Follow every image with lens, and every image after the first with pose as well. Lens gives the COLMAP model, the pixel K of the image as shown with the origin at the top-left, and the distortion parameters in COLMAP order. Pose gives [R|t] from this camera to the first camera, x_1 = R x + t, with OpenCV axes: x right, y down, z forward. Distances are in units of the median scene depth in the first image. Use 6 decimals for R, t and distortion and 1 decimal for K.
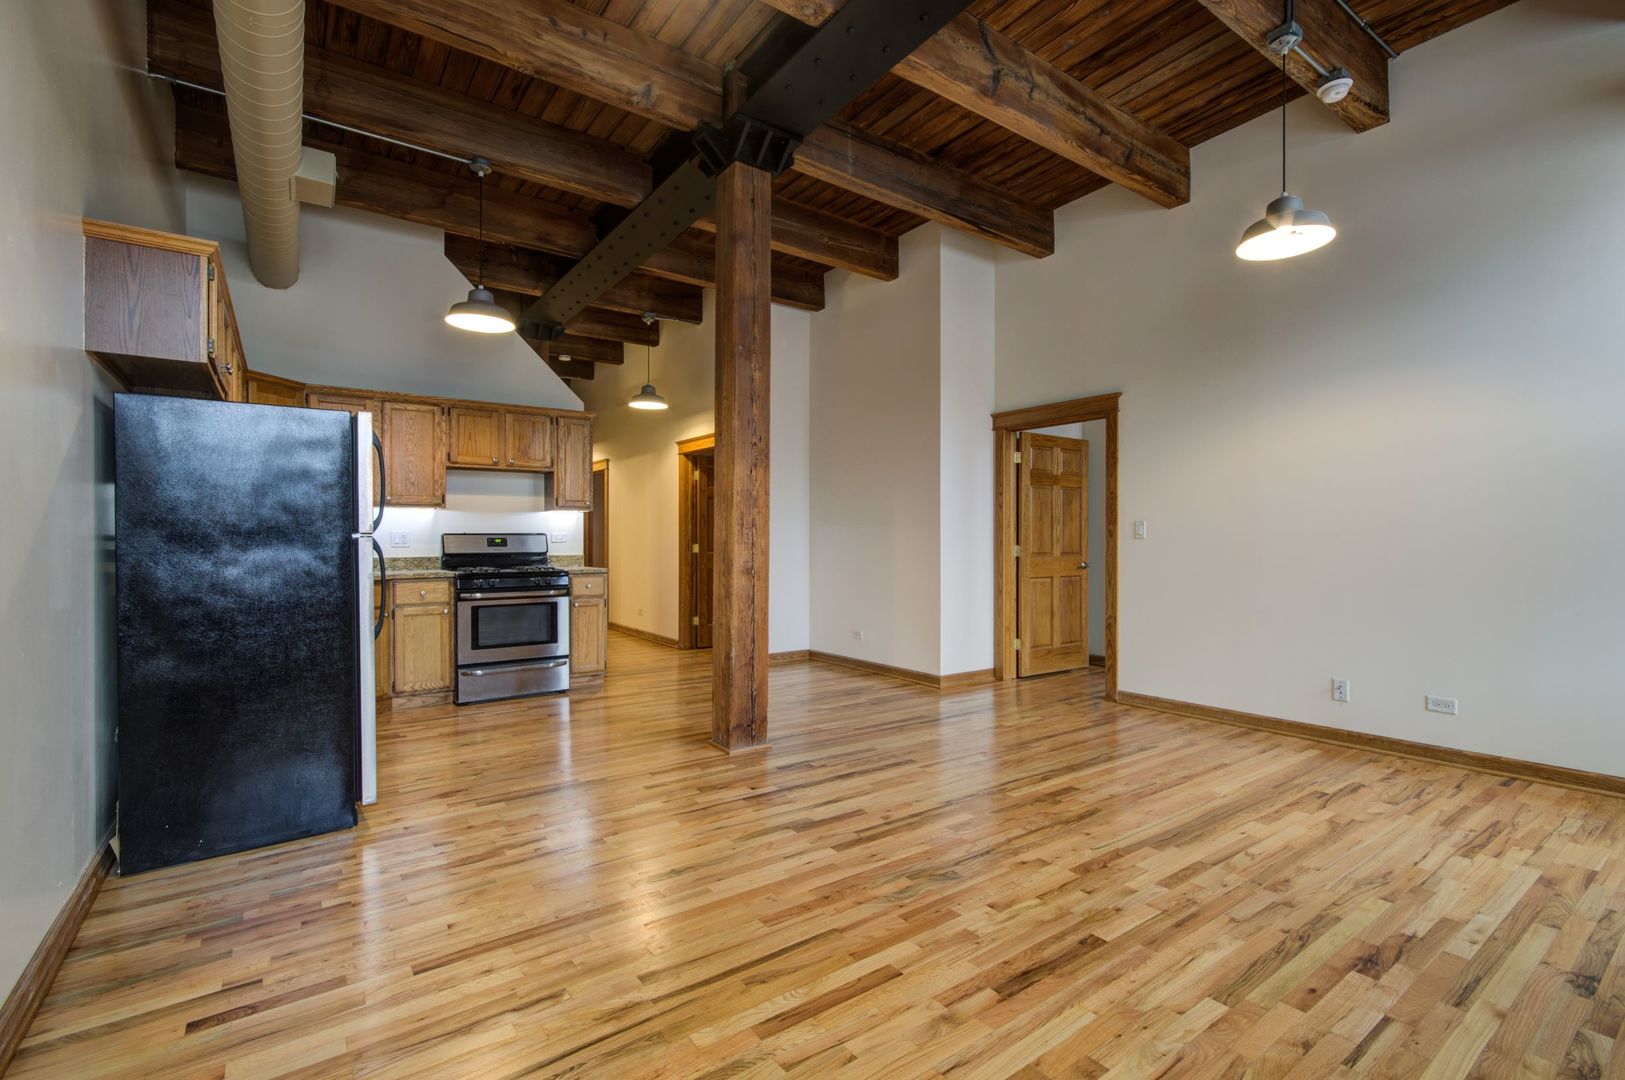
lens RADIAL K [[732.0, 0, 817.8], [0, 732.0, 542.8], [0, 0, 1]] dist [0.000927, 0.000178]
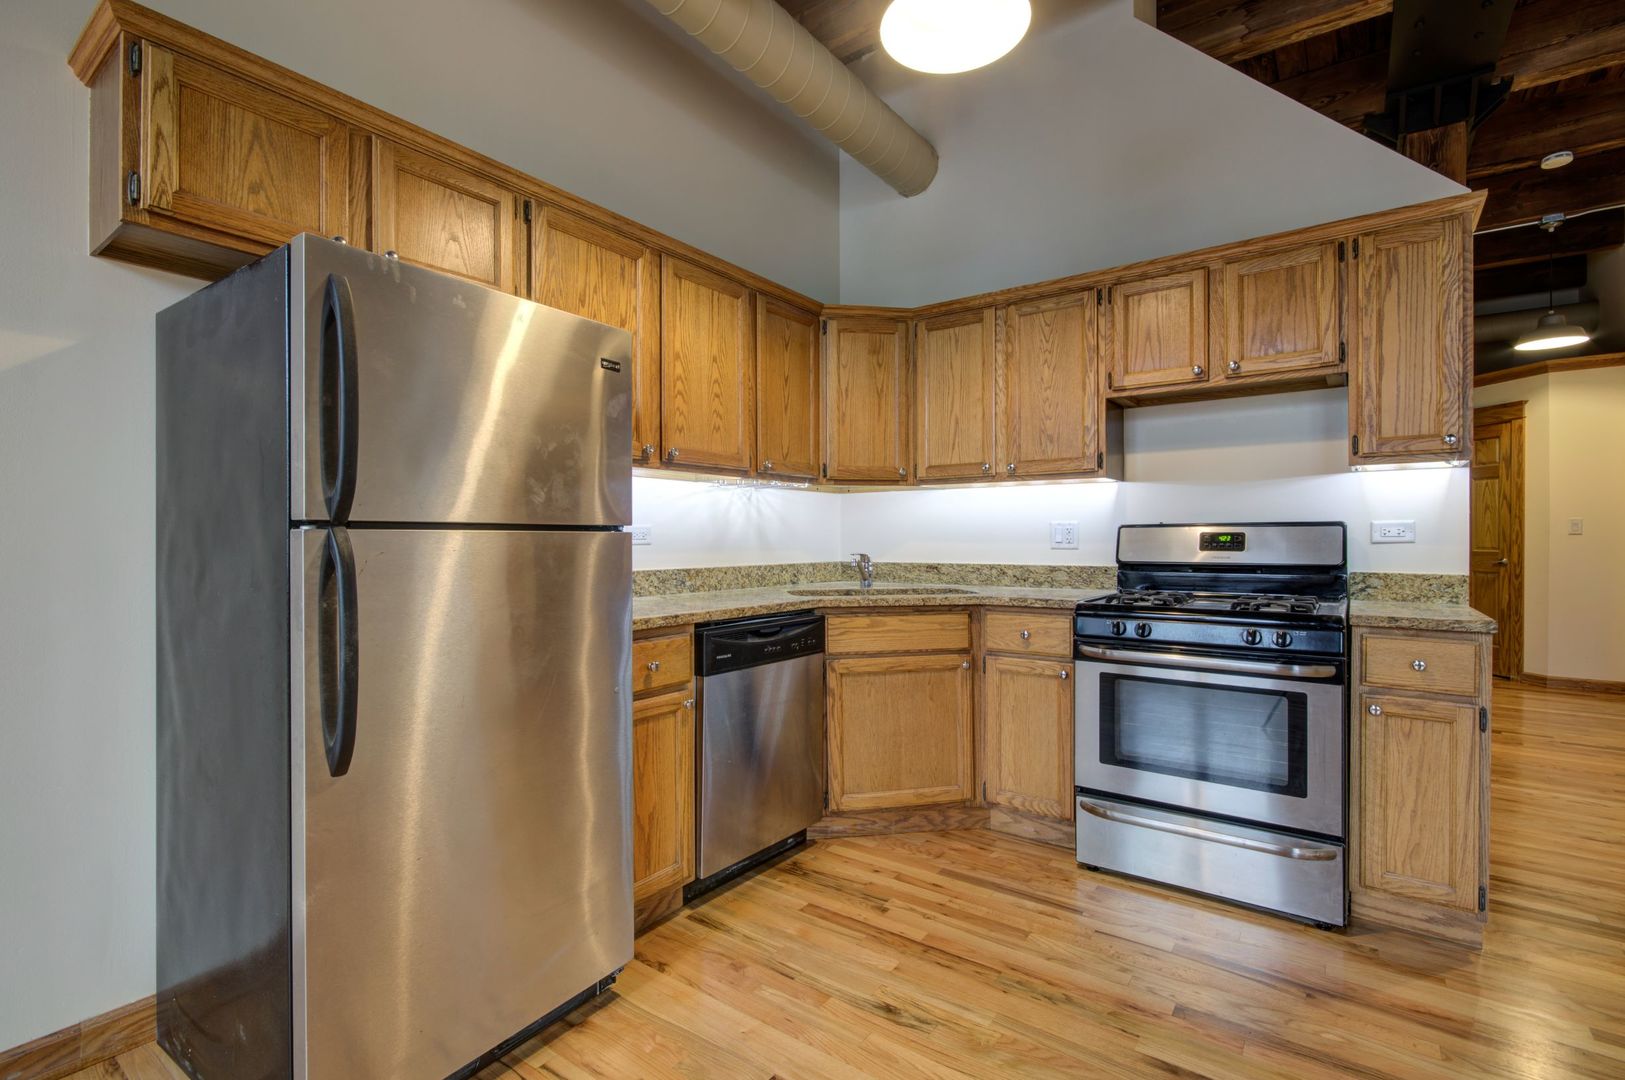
lens RADIAL K [[732.0, 0, 816.4], [0, 732.0, 541.3], [0, 0, 1]] dist [0.000927, 0.000178]
pose [[0.321305, 0.008100, -0.946941, -0.067582], [-0.002778, 0.999967, 0.007611, -0.004299], [0.946972, 0.000185, 0.321317, 0.622006]]
